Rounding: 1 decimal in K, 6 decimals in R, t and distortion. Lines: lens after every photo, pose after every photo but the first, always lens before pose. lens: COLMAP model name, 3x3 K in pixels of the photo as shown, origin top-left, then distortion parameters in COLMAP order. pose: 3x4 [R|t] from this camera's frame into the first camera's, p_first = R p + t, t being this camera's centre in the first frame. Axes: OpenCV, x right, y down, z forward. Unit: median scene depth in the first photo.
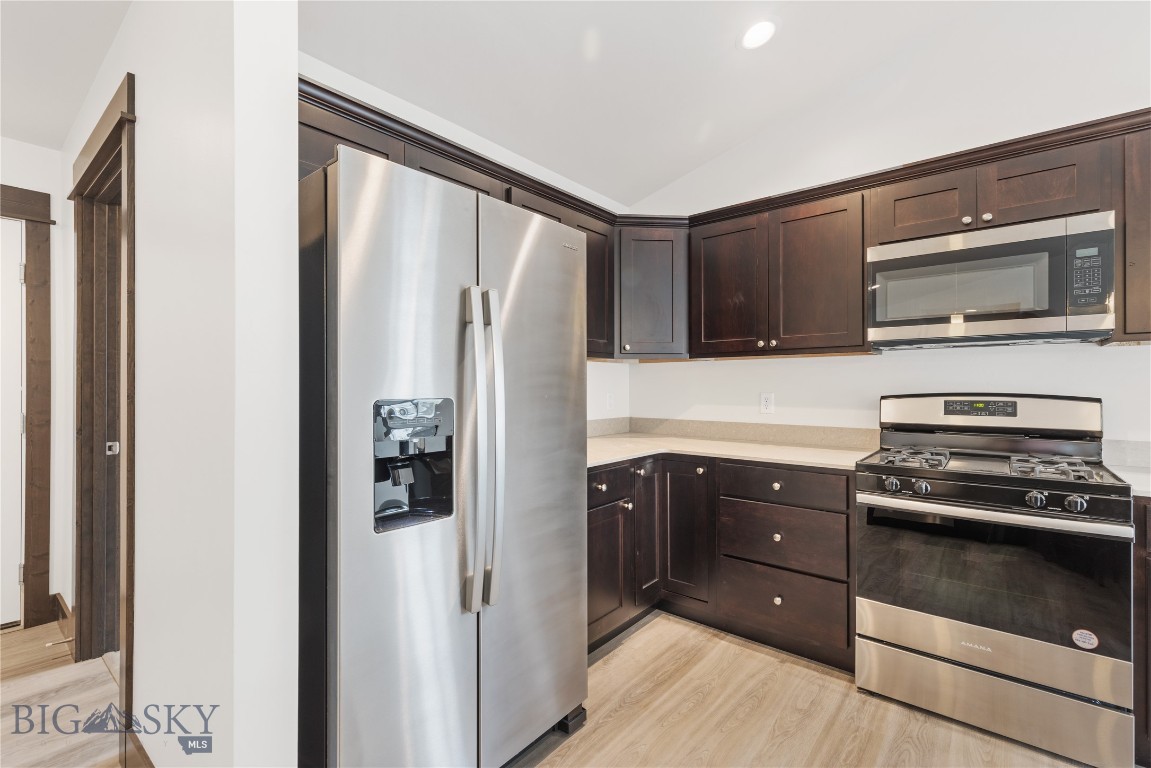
lens RADIAL K [[516.5, 0, 572.9], [0, 516.5, 383.1], [0, 0, 1]] dist [0.005789, -0.000791]
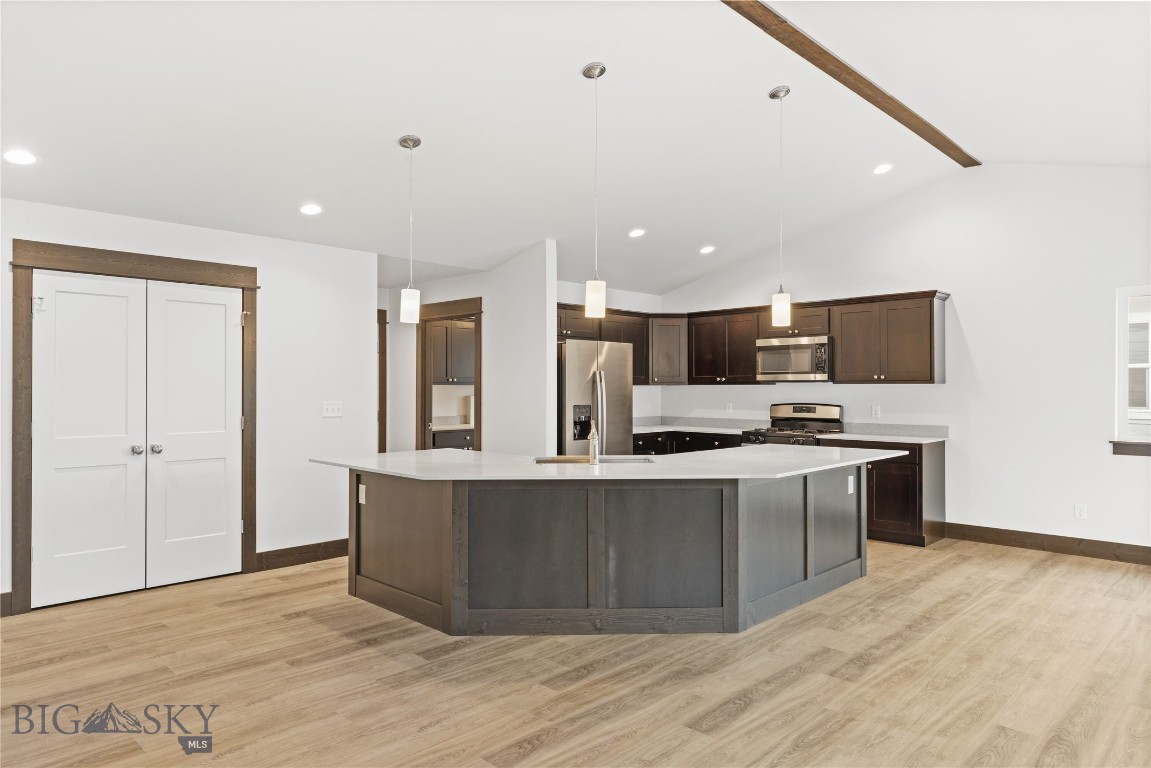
lens RADIAL K [[718.6, 0, 573.0], [0, 718.6, 386.9], [0, 0, 1]] dist [0.002711, 0.001189]
pose [[0.995983, 0.000908, -0.089537, 0.044840], [-0.000825, 0.999999, 0.000969, -0.055958], [0.089538, -0.000891, 0.995983, -2.303216]]
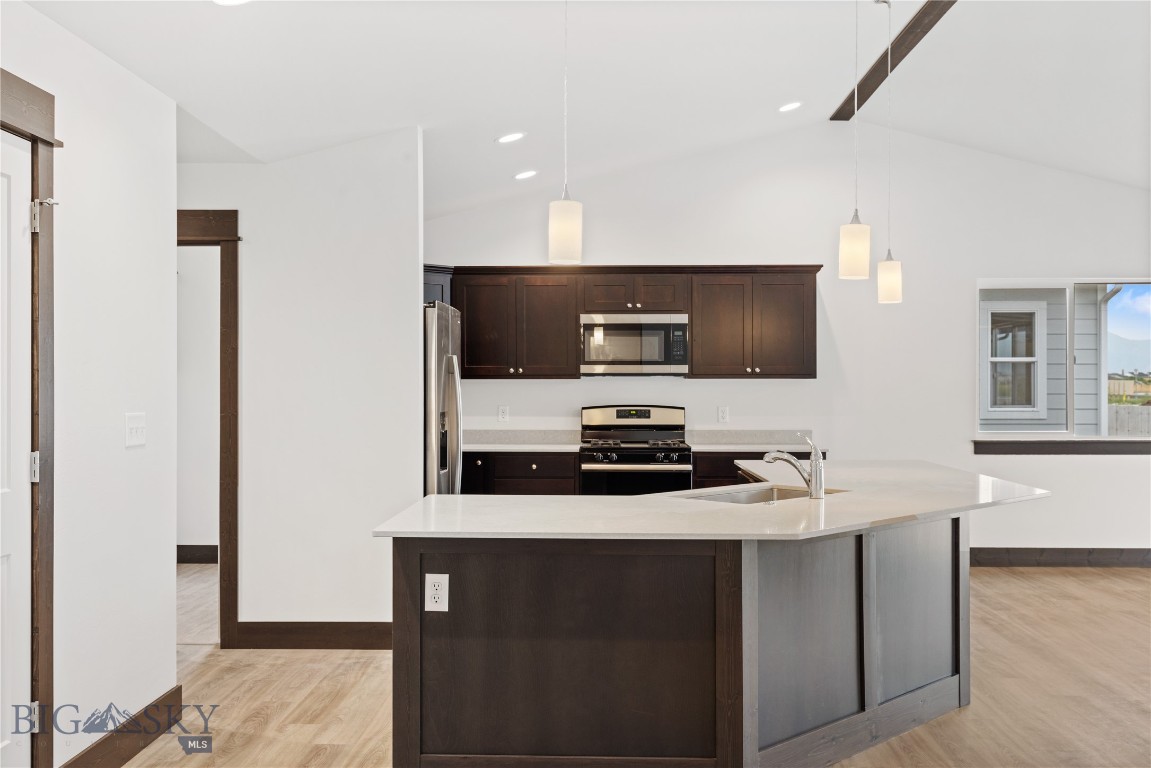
lens RADIAL K [[1103.2, 0, 574.6], [0, 1103.2, 383.3], [0, 0, 1]] dist [0.011708, 0.000000]
pose [[0.786940, 0.001935, 0.617027, -1.567927], [-0.002802, 0.999996, 0.000438, -0.051990], [-0.617024, -0.002073, 0.786942, -1.691376]]
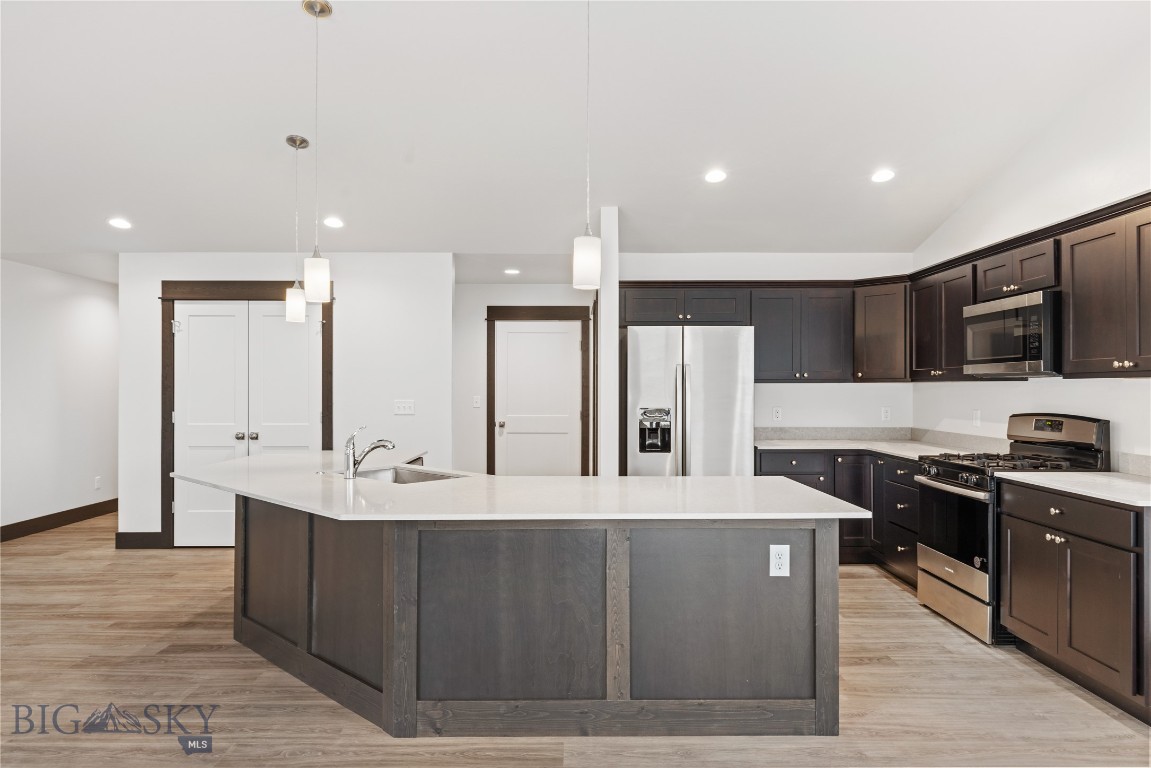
lens RADIAL K [[718.6, 0, 576.3], [0, 718.6, 386.0], [0, 0, 1]] dist [0.002711, 0.001189]
pose [[0.638217, -0.000371, -0.769856, 1.427804], [0.001282, 0.999999, 0.000581, -0.052830], [0.769855, -0.001358, 0.638217, -1.066180]]
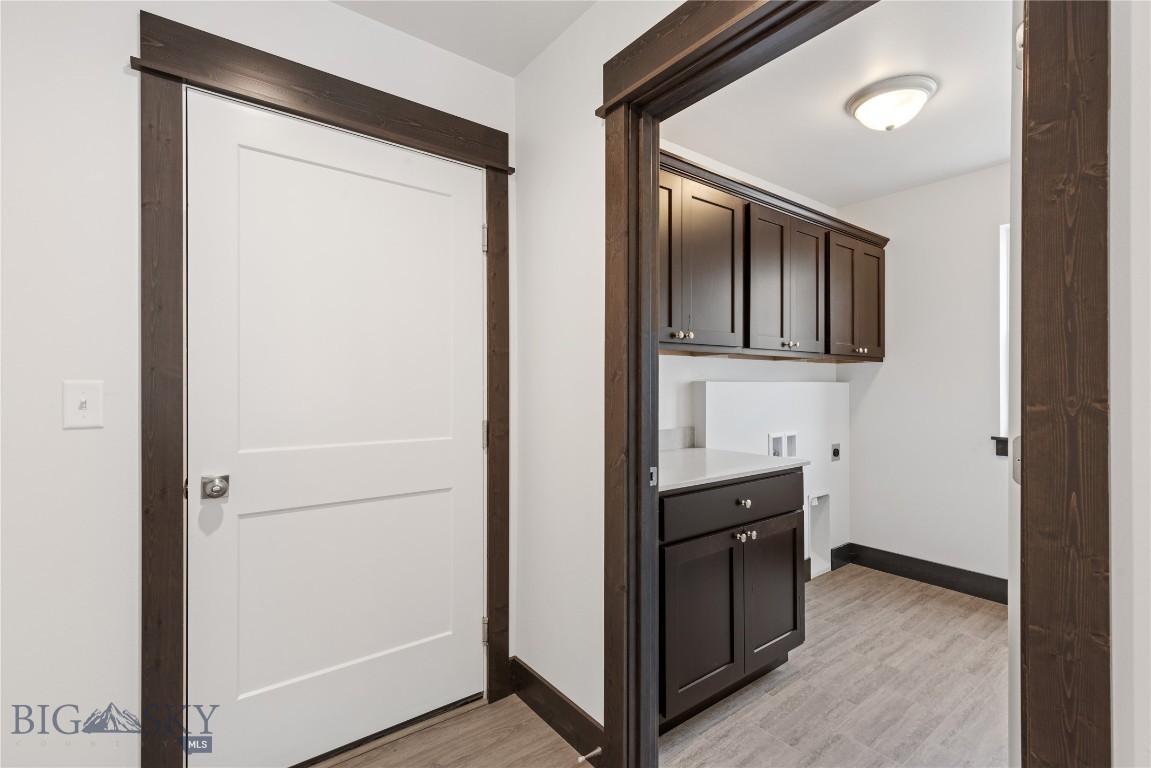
lens RADIAL K [[516.5, 0, 572.9], [0, 516.5, 385.4], [0, 0, 1]] dist [0.005789, -0.000791]
pose [[0.972728, -0.001374, -0.231946, -0.889205], [0.002226, 0.999992, 0.003414, 0.003931], [0.231939, -0.003837, 0.972723, 0.342077]]
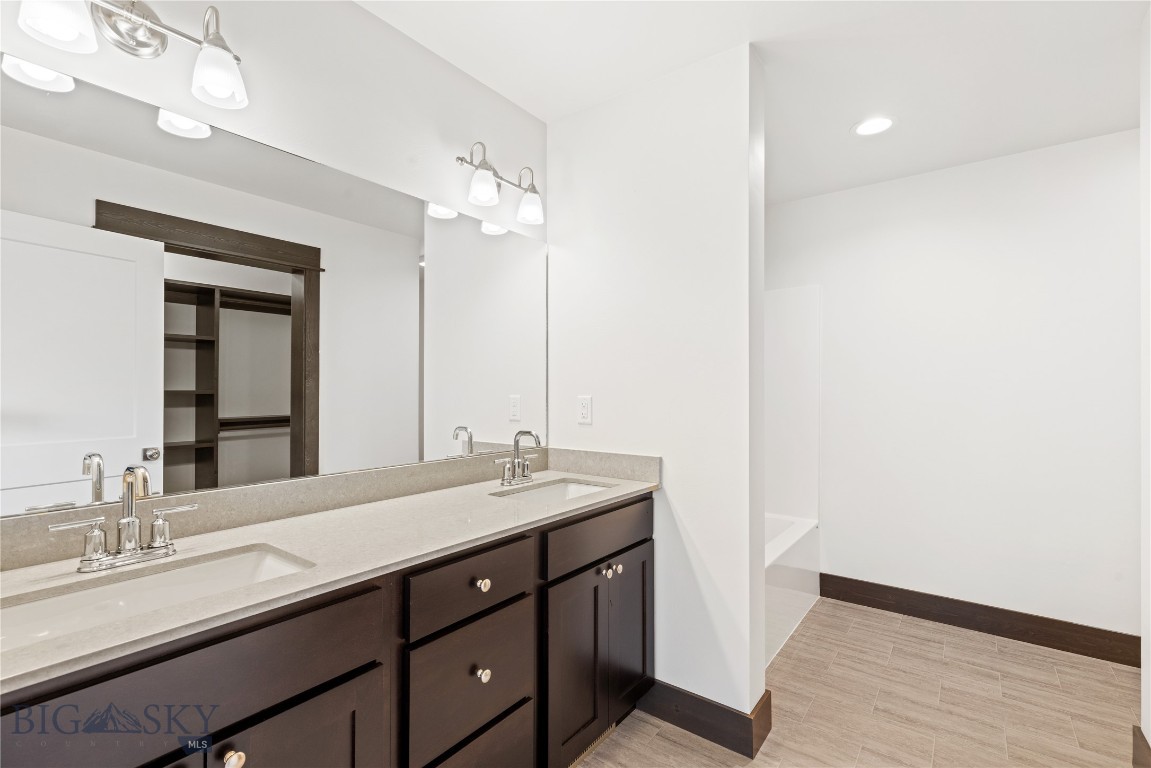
lens RADIAL K [[516.5, 0, 572.4], [0, 516.5, 384.9], [0, 0, 1]] dist [0.005789, -0.000791]
pose [[0.044107, -0.003030, -0.999022, 0.506904], [0.004205, 0.999987, -0.002847, -0.022161], [0.999018, -0.004076, 0.044120, 0.887394]]
